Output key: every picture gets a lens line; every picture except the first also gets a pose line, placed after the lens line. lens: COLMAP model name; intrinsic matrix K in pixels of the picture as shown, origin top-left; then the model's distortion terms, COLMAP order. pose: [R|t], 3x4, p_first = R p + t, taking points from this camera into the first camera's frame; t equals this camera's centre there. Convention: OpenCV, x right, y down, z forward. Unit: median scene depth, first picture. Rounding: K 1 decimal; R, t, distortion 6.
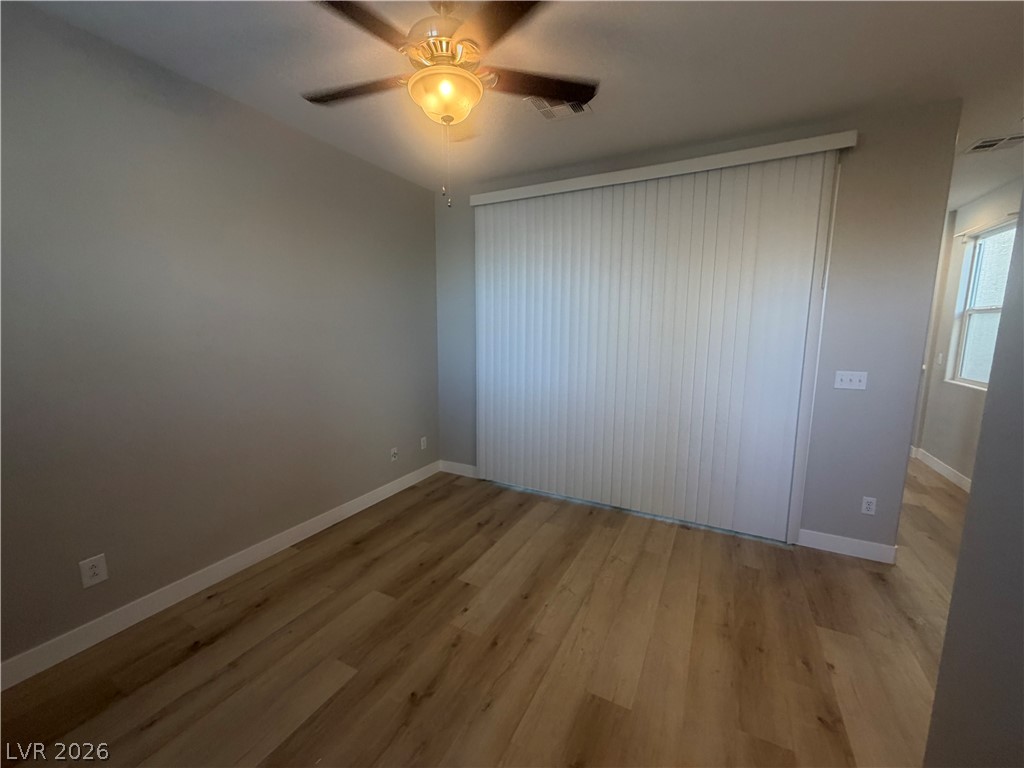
lens RADIAL K [[407.9, 0, 509.7], [0, 407.9, 385.0], [0, 0, 1]] dist [0.000144, -0.000217]
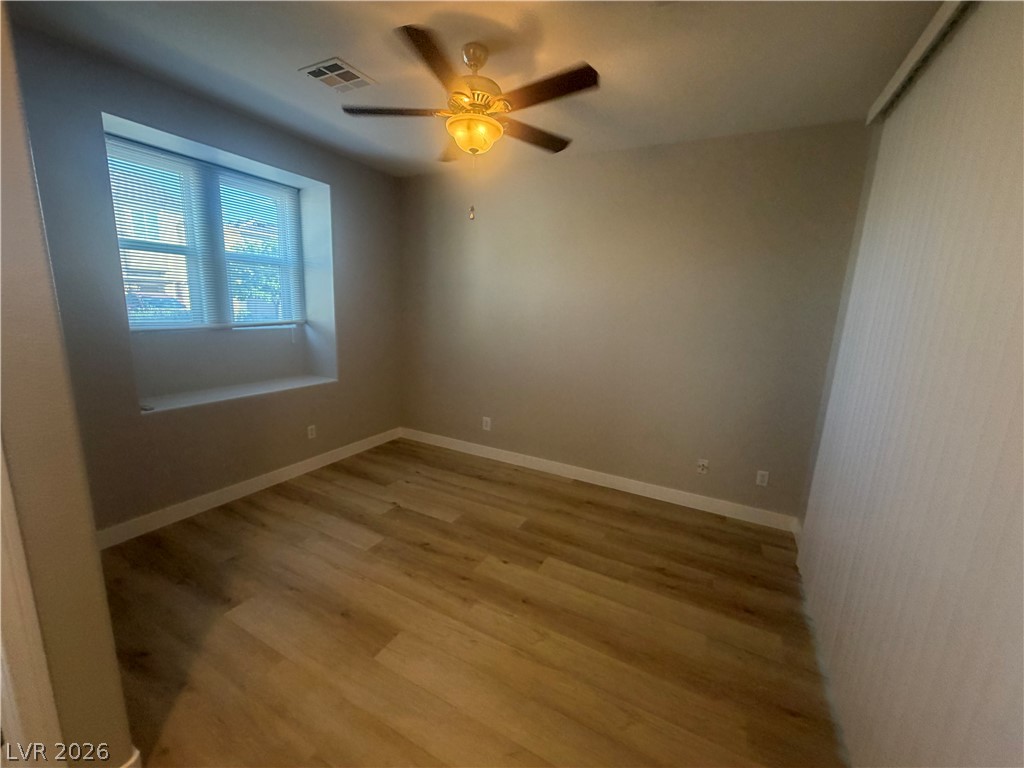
lens RADIAL K [[407.9, 0, 509.7], [0, 407.9, 385.0], [0, 0, 1]] dist [0.000144, -0.000217]
pose [[0.004425, 0.190046, -0.981765, 0.844850], [-0.186927, 0.964627, 0.185886, -0.132419], [0.982364, 0.182696, 0.039793, 0.801762]]
